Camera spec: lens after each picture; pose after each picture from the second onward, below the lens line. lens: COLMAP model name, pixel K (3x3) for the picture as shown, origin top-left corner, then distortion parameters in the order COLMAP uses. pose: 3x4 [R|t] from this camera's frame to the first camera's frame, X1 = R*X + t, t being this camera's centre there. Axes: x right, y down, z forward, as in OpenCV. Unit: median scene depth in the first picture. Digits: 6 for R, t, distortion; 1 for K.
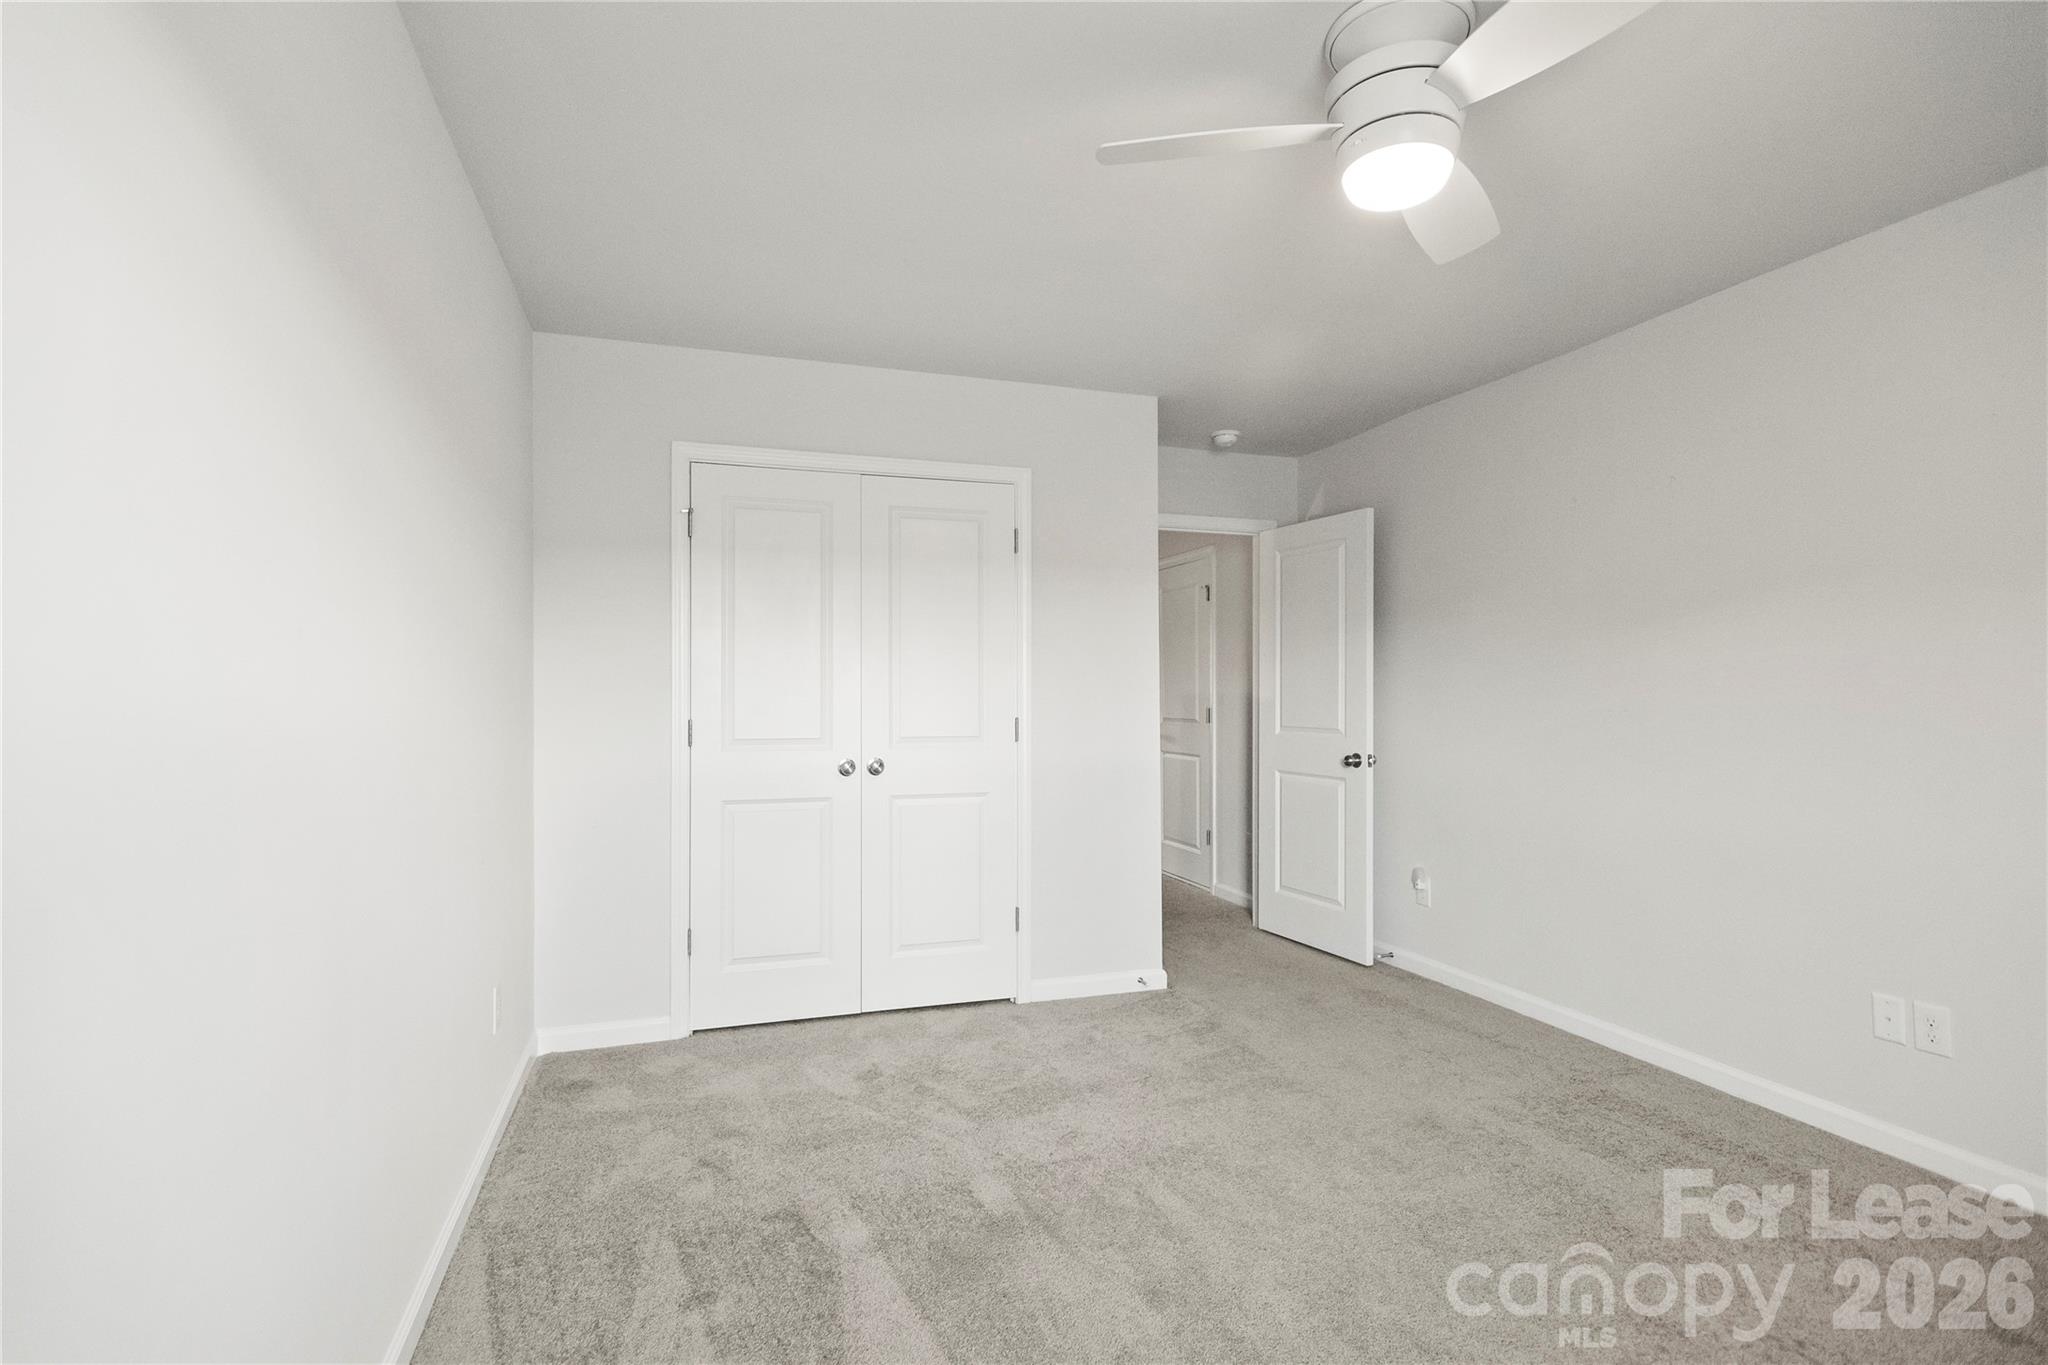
lens RADIAL K [[1021.5, 0, 1024.0], [0, 1021.5, 682.5], [0, 0, 1]] dist [0.029452, 0.000096]
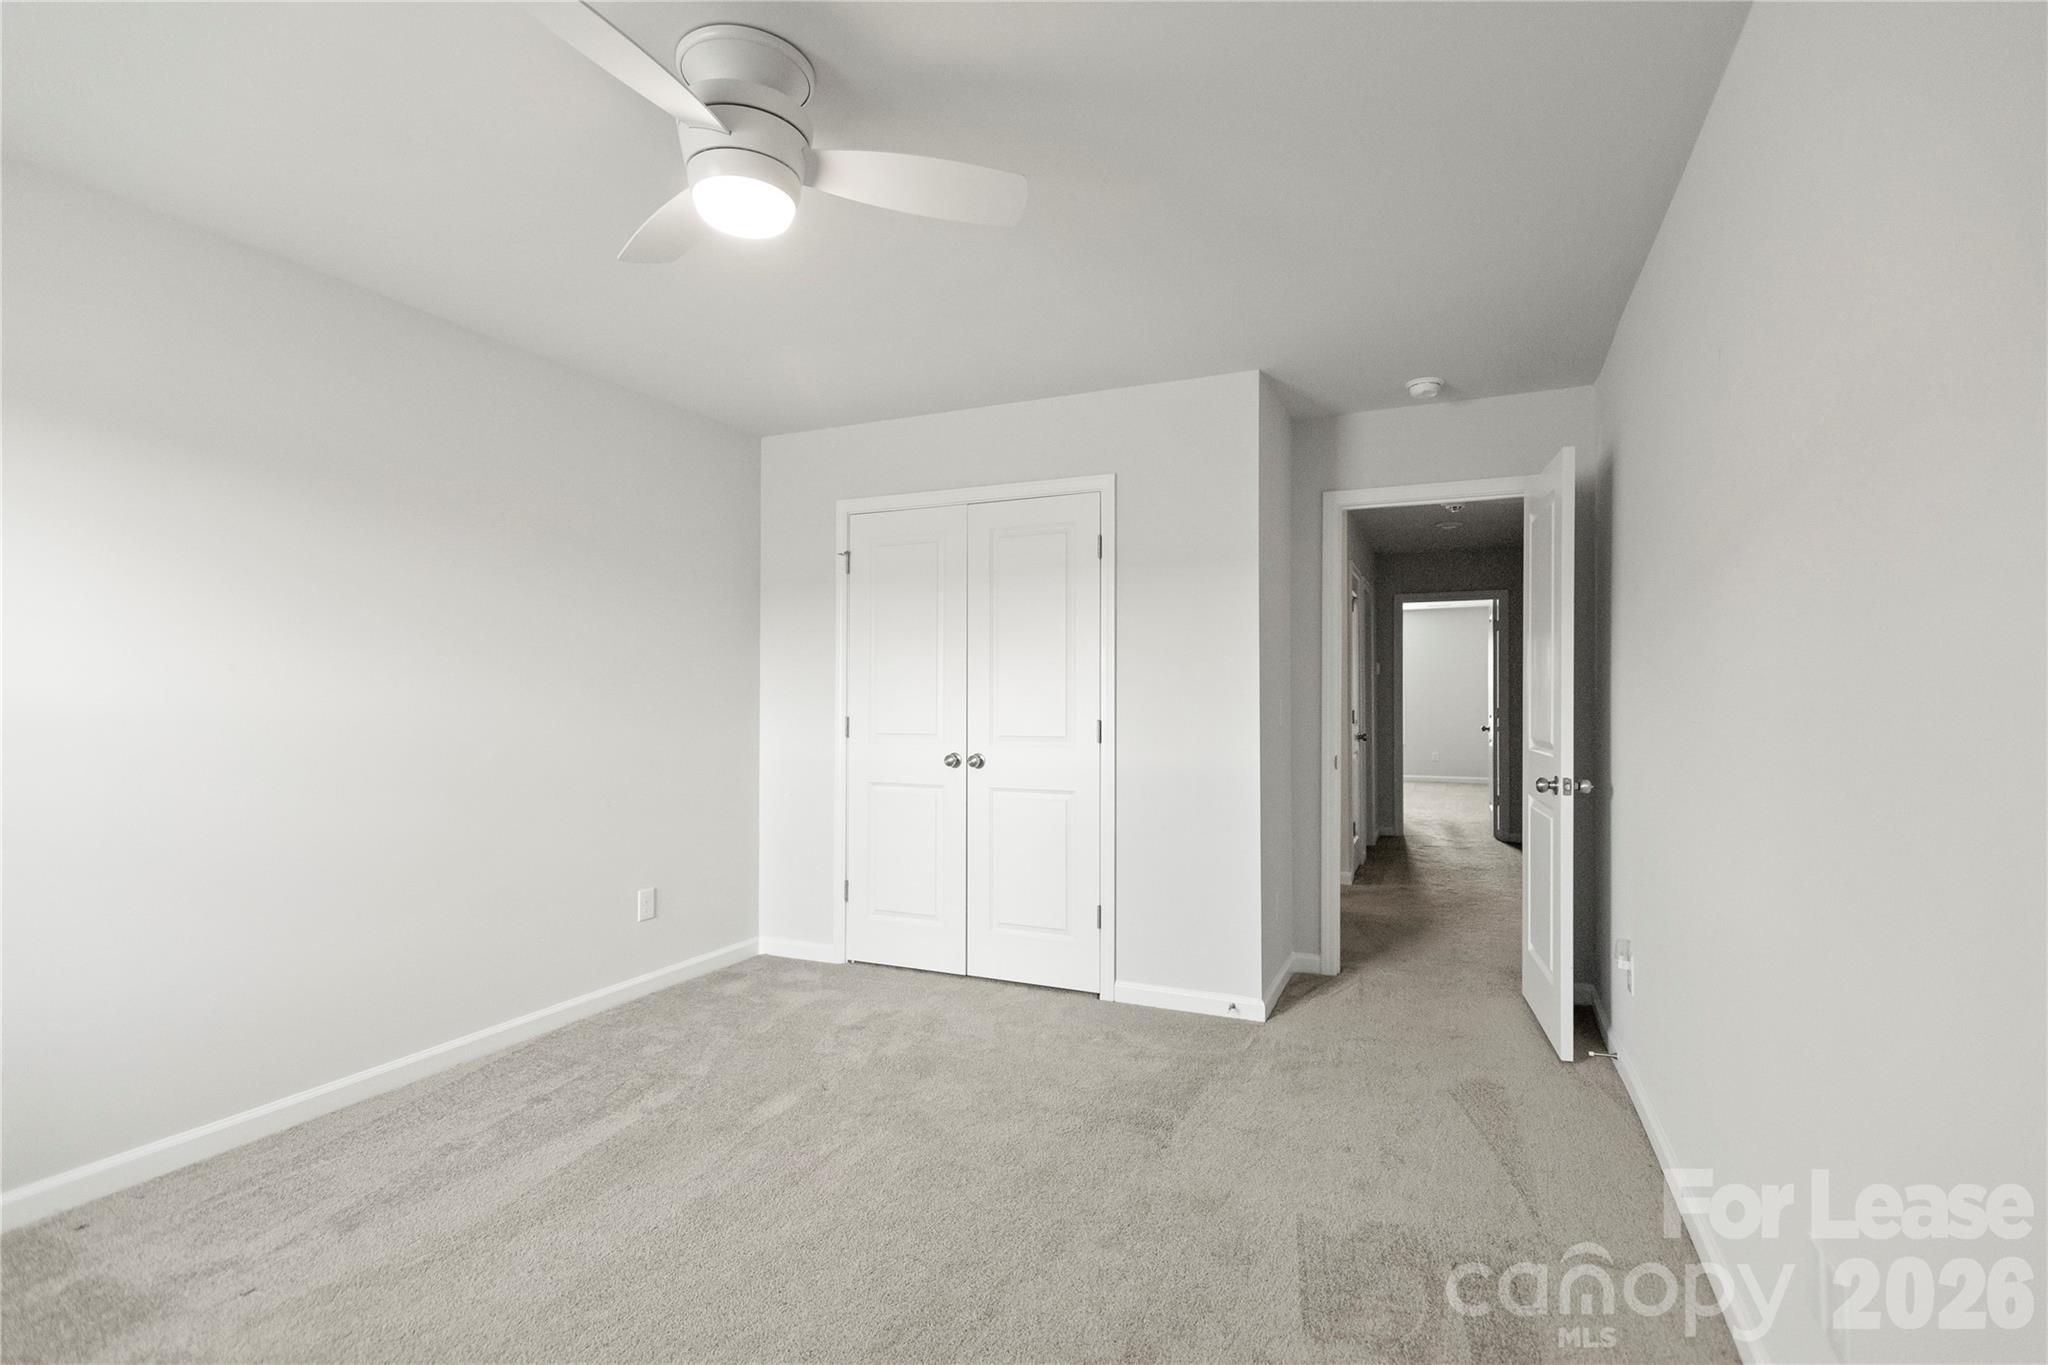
lens RADIAL K [[1011.4, 0, 1024.0], [0, 1011.4, 682.5], [0, 0, 1]] dist [0.044237, 0.000183]
pose [[0.721088, -0.010838, -0.692759, 0.709442], [0.005742, 0.999937, -0.009667, 0.007887], [0.692820, 0.002992, 0.721104, 0.240114]]
